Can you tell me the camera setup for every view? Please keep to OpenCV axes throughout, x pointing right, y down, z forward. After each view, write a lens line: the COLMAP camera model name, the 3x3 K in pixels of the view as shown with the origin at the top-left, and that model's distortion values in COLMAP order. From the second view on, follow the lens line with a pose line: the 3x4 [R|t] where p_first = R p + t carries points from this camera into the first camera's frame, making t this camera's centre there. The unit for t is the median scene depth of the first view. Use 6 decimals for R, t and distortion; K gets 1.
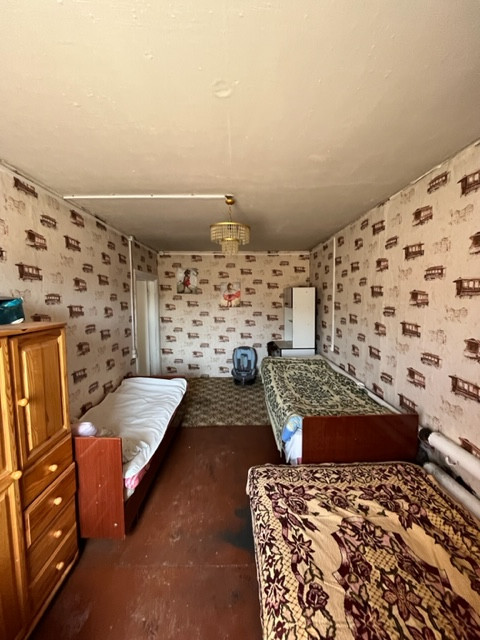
lens RADIAL K [[258.6, 0, 239.2], [0, 258.6, 318.8], [0, 0, 1]] dist [-0.002083, -0.000063]
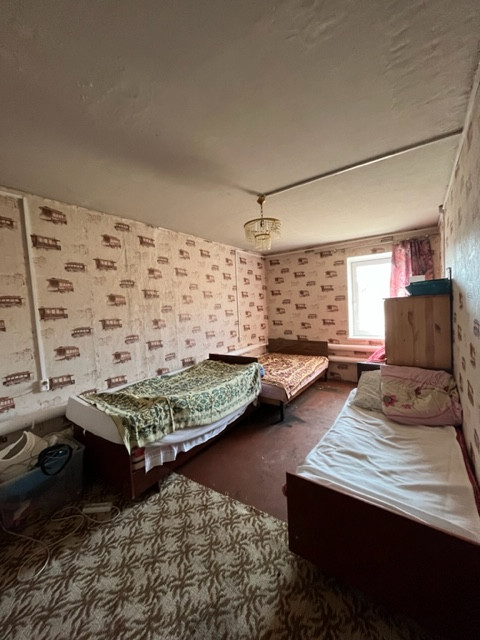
lens RADIAL K [[258.6, 0, 239.2], [0, 258.6, 319.1], [0, 0, 1]] dist [-0.002083, -0.000063]
pose [[-0.814506, 0.019441, 0.579830, -0.507859], [0.103471, 0.988282, 0.112214, -0.082659], [-0.570854, 0.151394, -0.806973, 1.754869]]
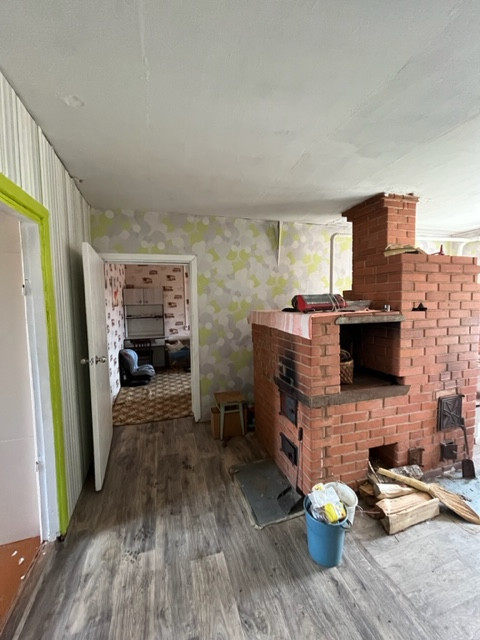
lens RADIAL K [[258.6, 0, 240.6], [0, 258.6, 319.0], [0, 0, 1]] dist [-0.002083, -0.000063]
pose [[-0.292615, -0.057681, 0.954489, -2.428627], [0.090434, 0.992036, 0.087674, -0.073118], [-0.951944, 0.111973, -0.285068, 1.620389]]
